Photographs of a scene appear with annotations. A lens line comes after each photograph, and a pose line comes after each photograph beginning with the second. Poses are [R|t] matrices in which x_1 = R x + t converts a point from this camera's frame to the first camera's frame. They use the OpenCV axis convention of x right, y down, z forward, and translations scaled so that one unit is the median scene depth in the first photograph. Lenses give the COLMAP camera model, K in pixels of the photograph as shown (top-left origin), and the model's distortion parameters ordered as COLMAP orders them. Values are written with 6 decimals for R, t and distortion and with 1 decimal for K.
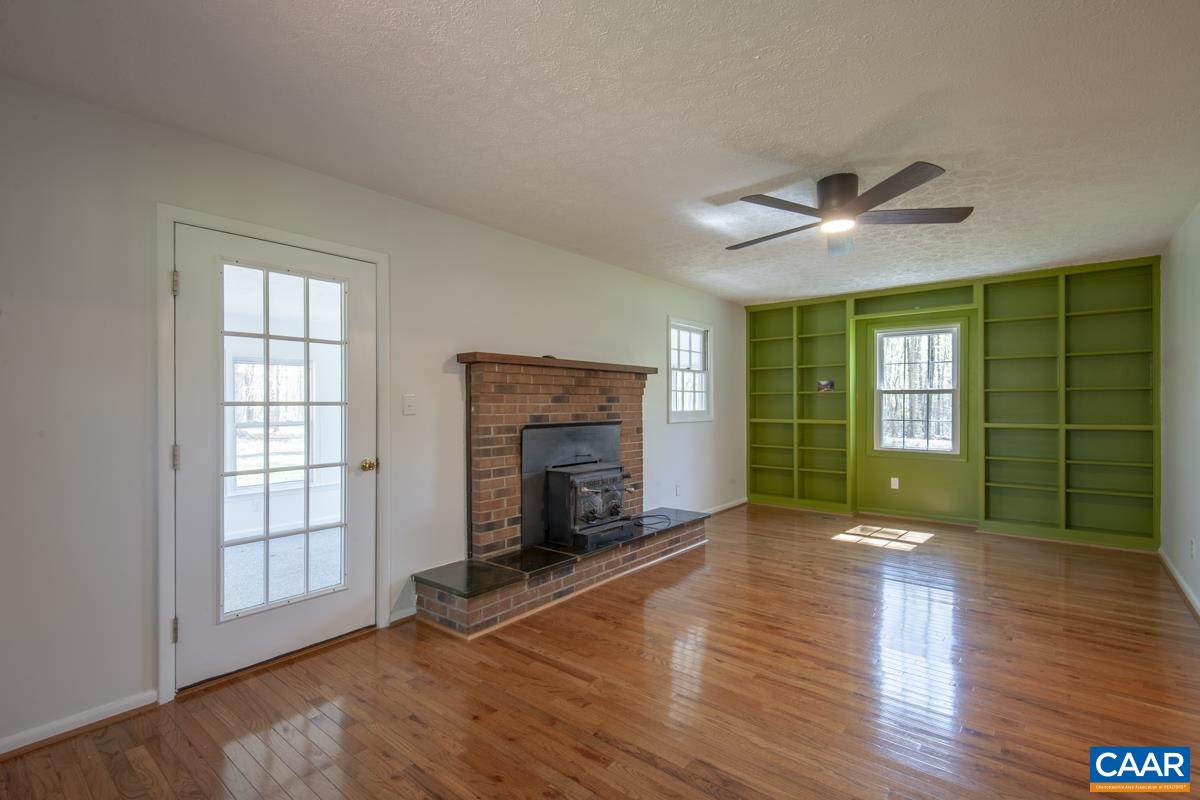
lens RADIAL K [[551.8, 0, 595.0], [0, 551.8, 406.8], [0, 0, 1]] dist [-0.000741, -0.000664]
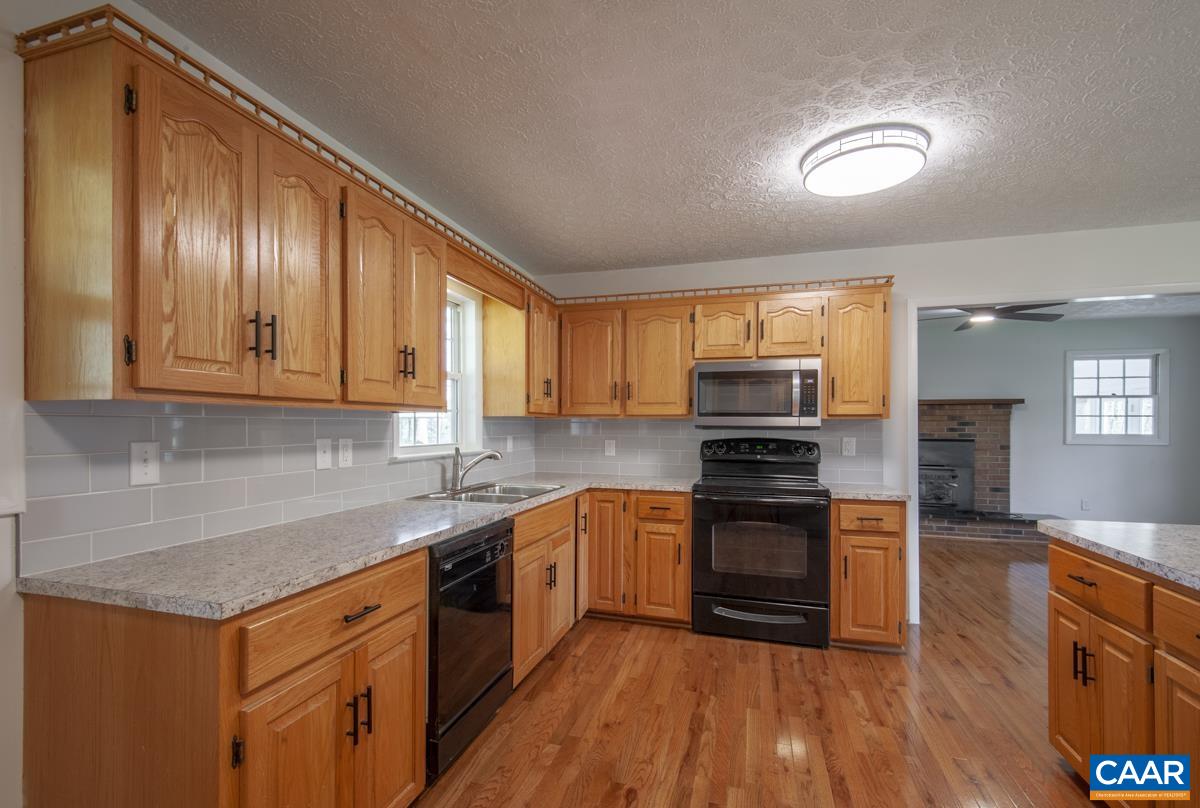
lens RADIAL K [[556.5, 0, 596.4], [0, 556.5, 425.8], [0, 0, 1]] dist [0.024106, -0.009668]
pose [[0.401204, 0.005965, -0.915969, 0.839756], [-0.011899, 0.999928, 0.001300, 0.001022], [0.915911, 0.010377, 0.401247, -0.386671]]
